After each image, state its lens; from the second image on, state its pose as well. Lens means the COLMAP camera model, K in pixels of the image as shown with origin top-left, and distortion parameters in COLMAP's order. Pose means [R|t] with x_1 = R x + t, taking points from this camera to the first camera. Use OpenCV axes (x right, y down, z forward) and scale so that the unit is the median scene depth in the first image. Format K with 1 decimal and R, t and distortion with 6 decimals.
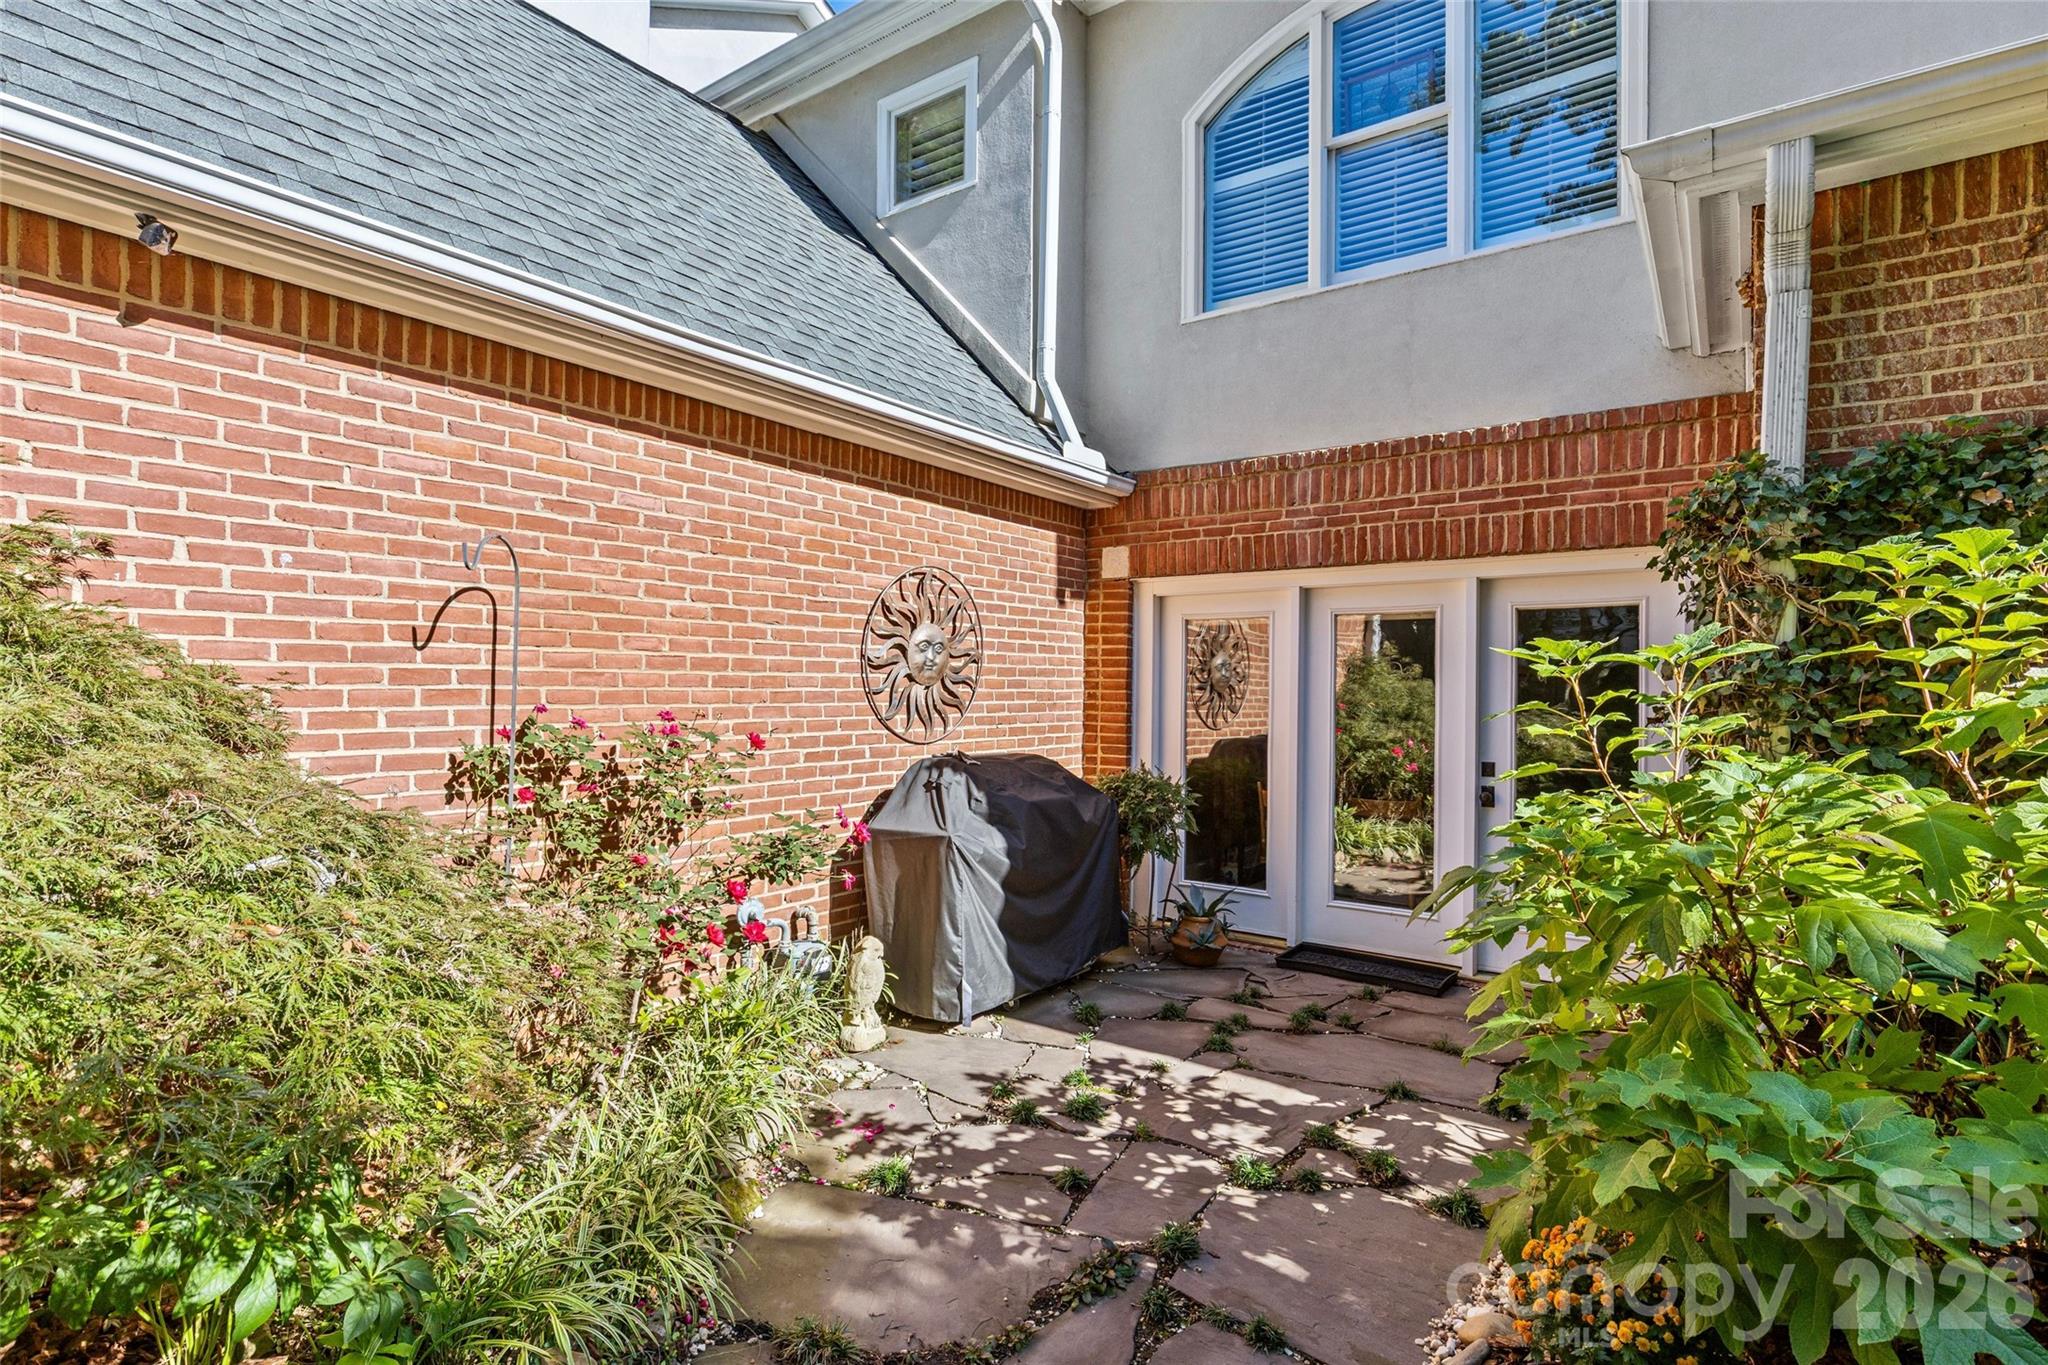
lens RADIAL K [[994.1, 0, 1013.0], [0, 994.1, 684.9], [0, 0, 1]] dist [-0.003320, -0.000040]
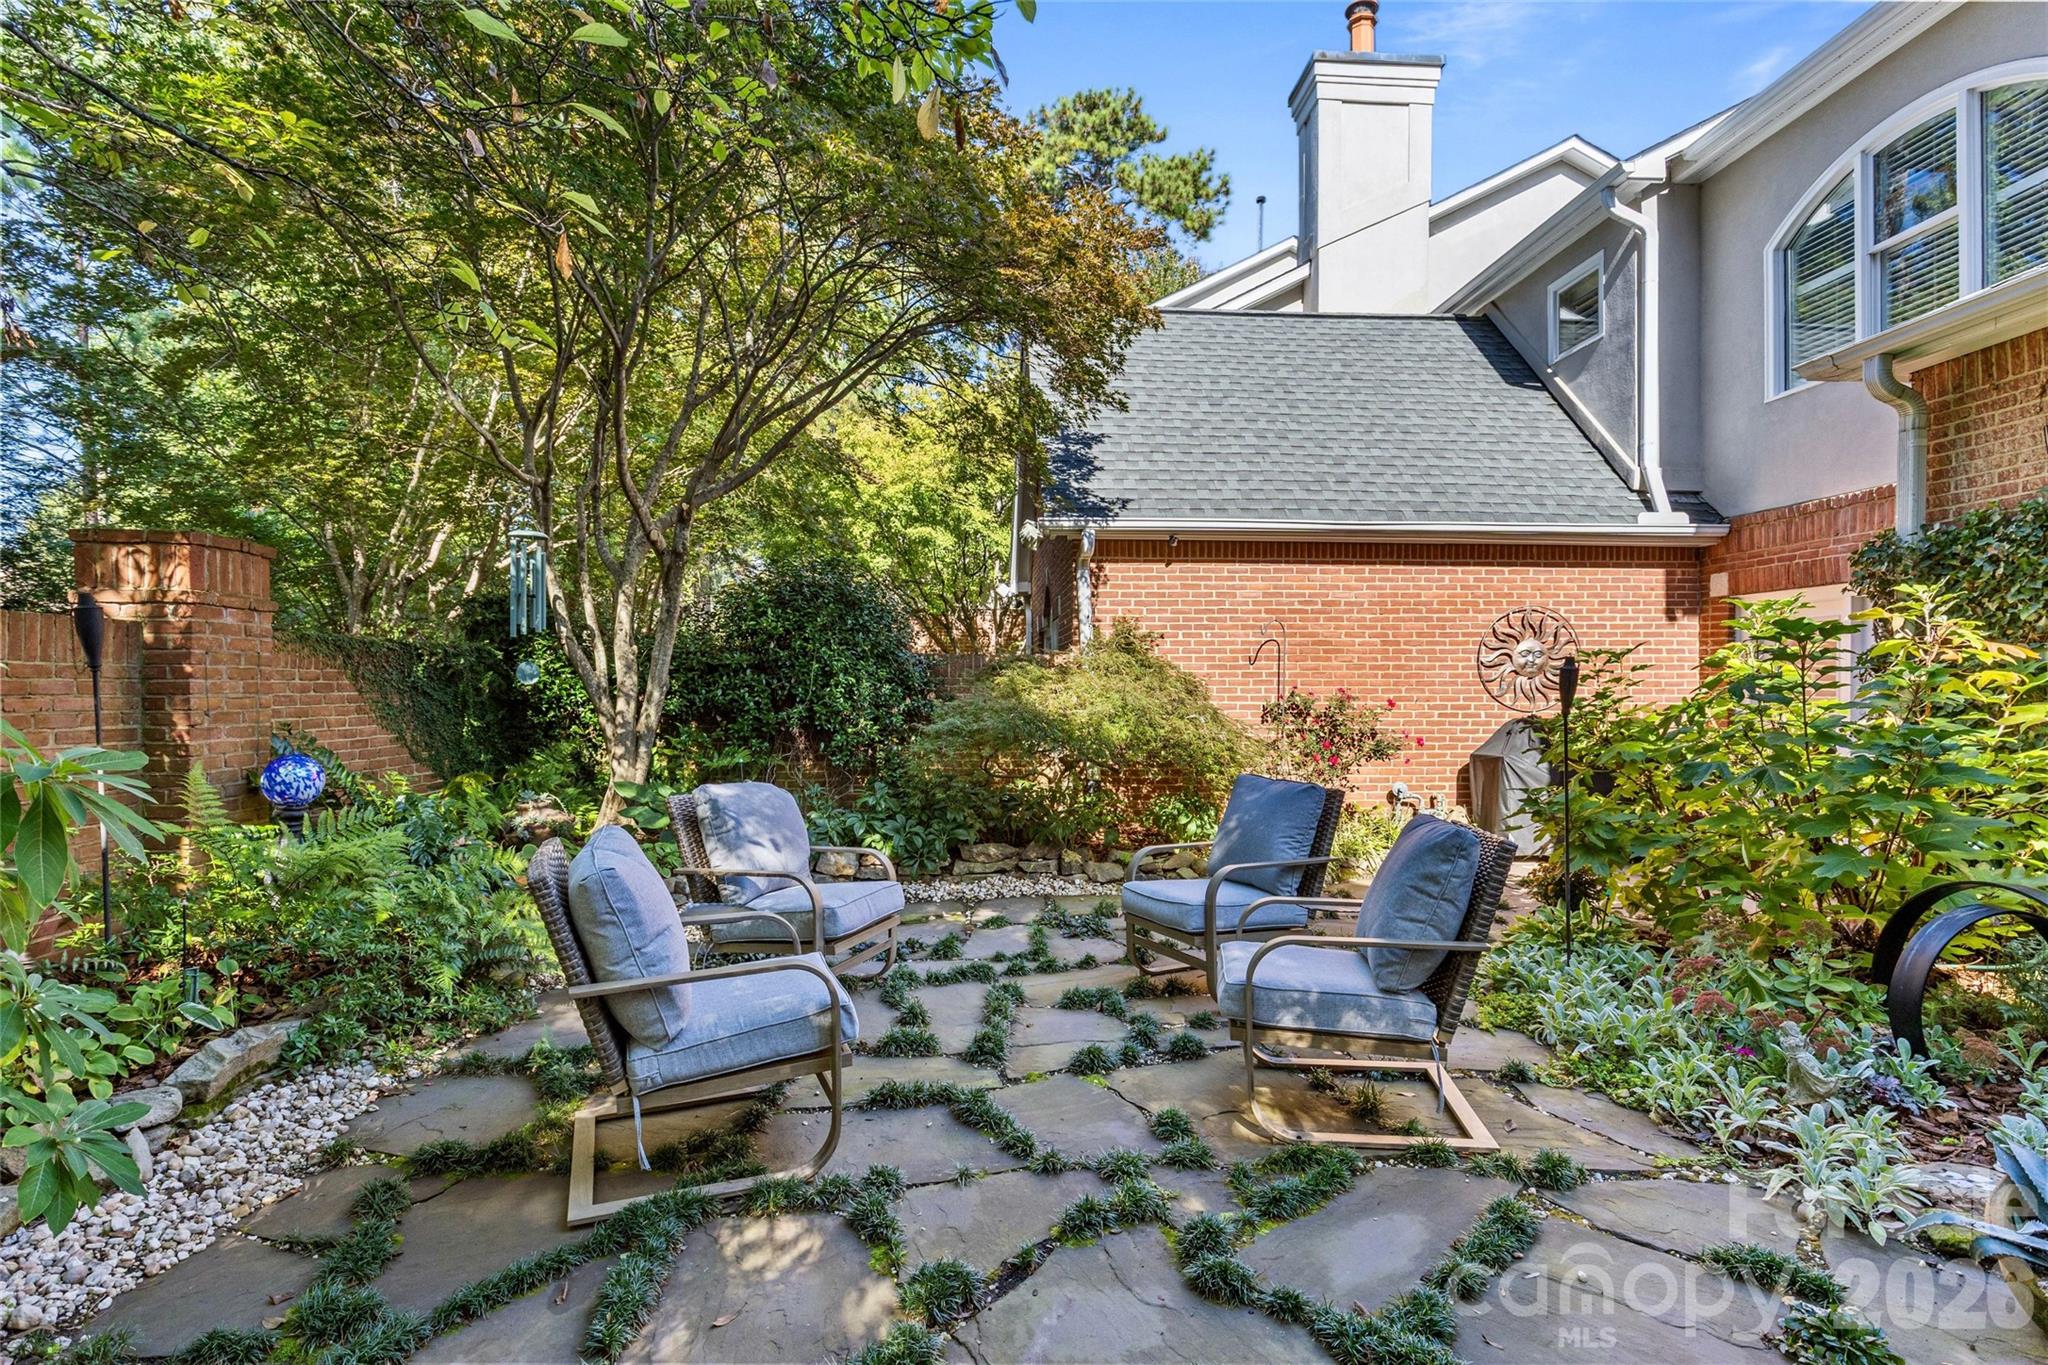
lens RADIAL K [[994.1, 0, 1013.0], [0, 994.1, 684.9], [0, 0, 1]] dist [-0.003320, -0.000040]
pose [[0.630351, -0.011095, -0.776231, 0.684956], [0.004733, 0.999934, -0.010449, 0.028072], [0.776296, 0.002912, 0.630362, -0.754338]]
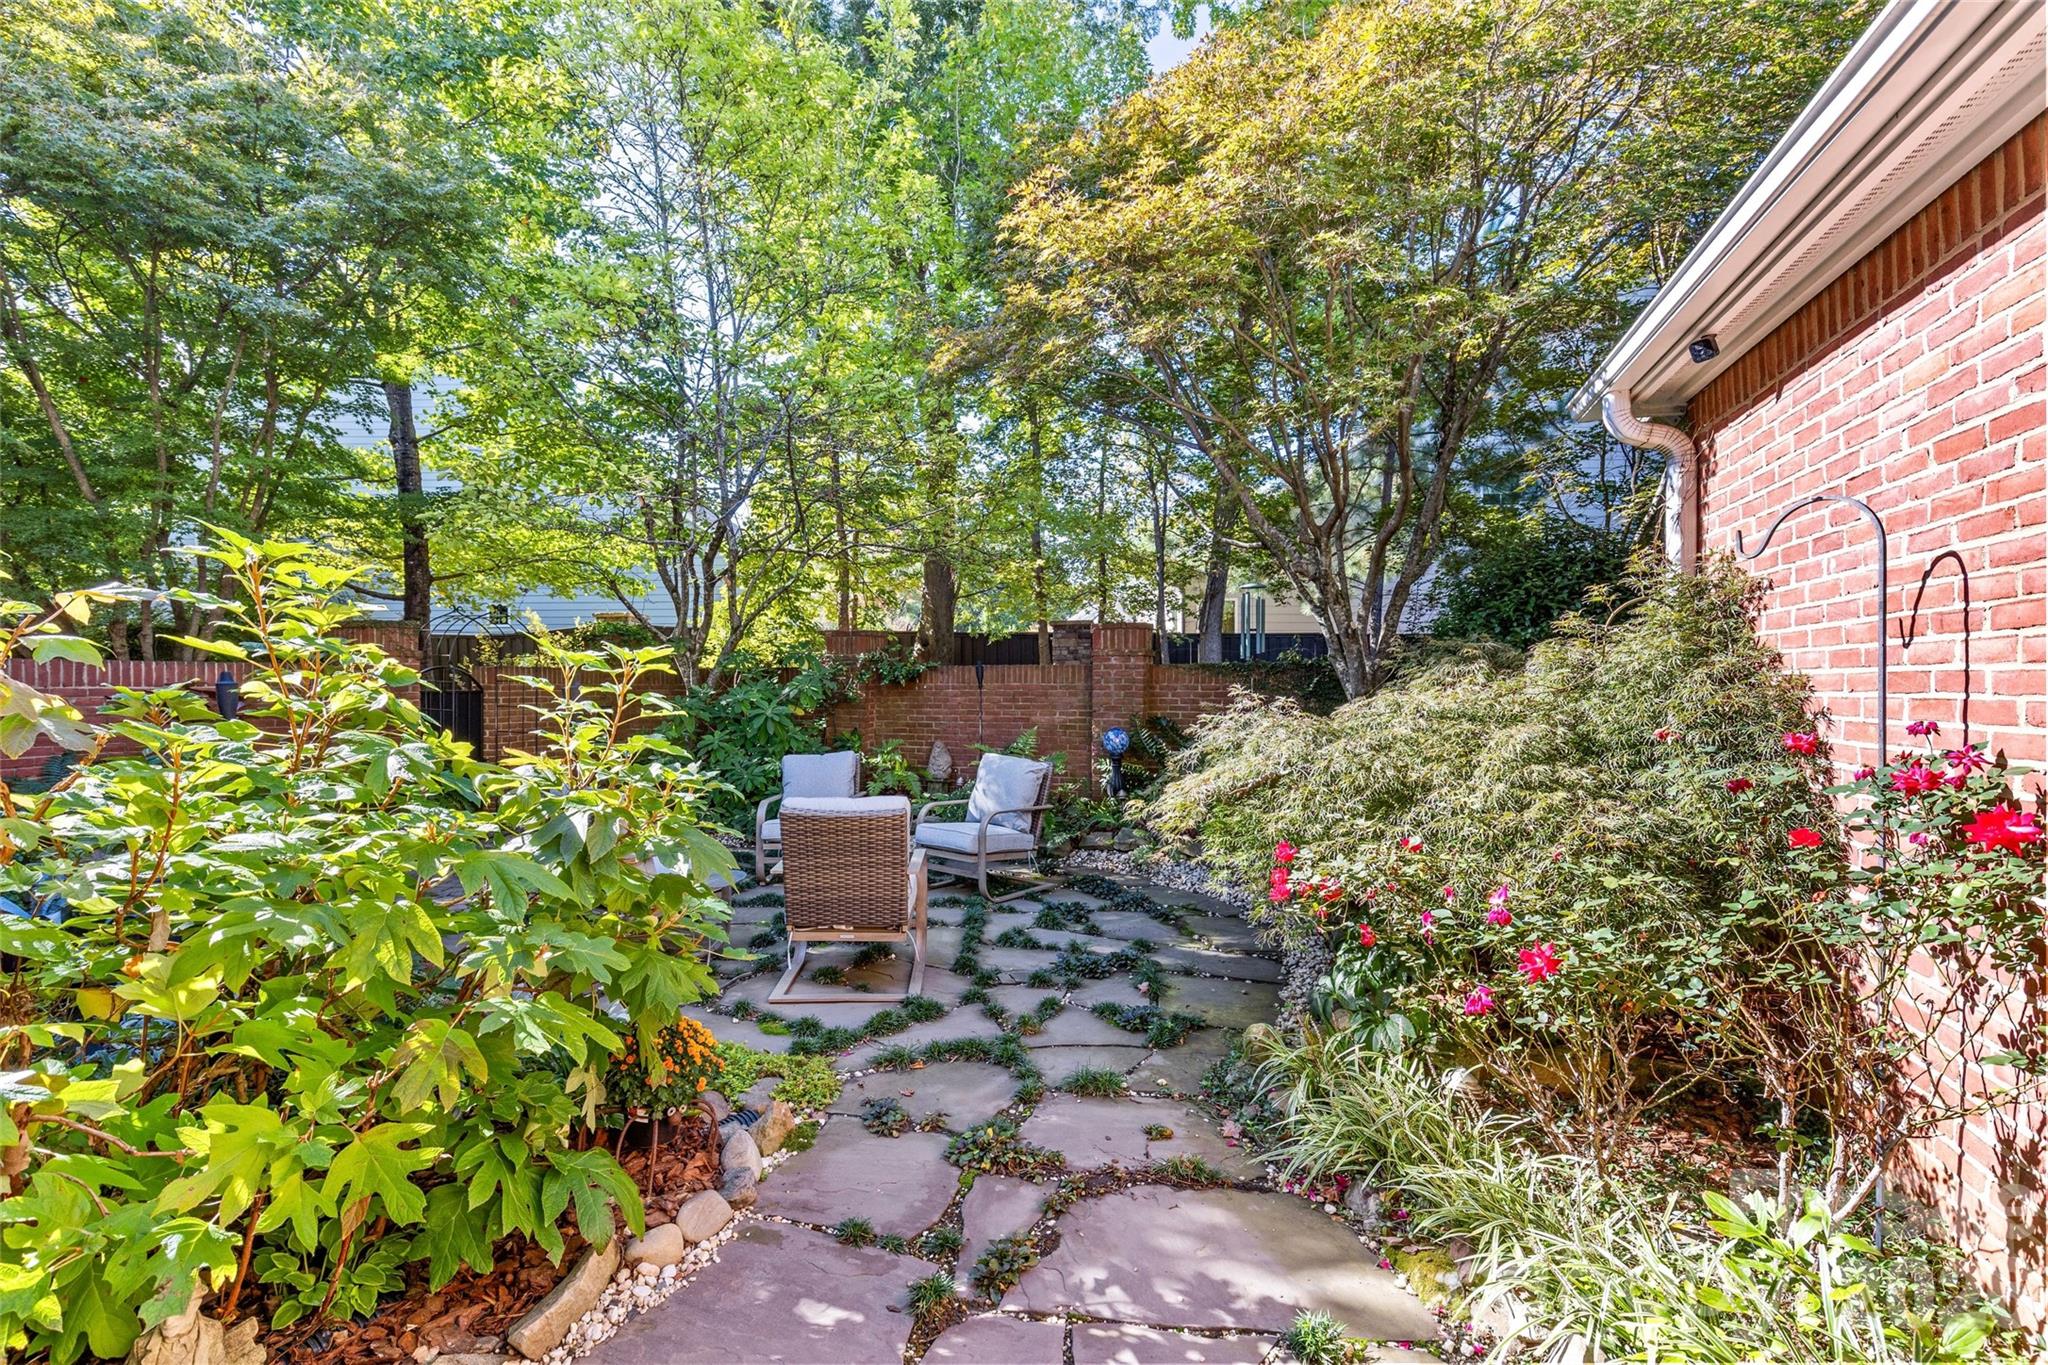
lens RADIAL K [[885.6, 0, 1017.3], [0, 885.6, 669.7], [0, 0, 1]] dist [0.013874, 0.000375]
pose [[-0.963404, -0.016059, -0.267573, 0.169537], [-0.013618, 0.999847, -0.010974, -0.000364], [0.267709, -0.006928, -0.963475, 0.961797]]
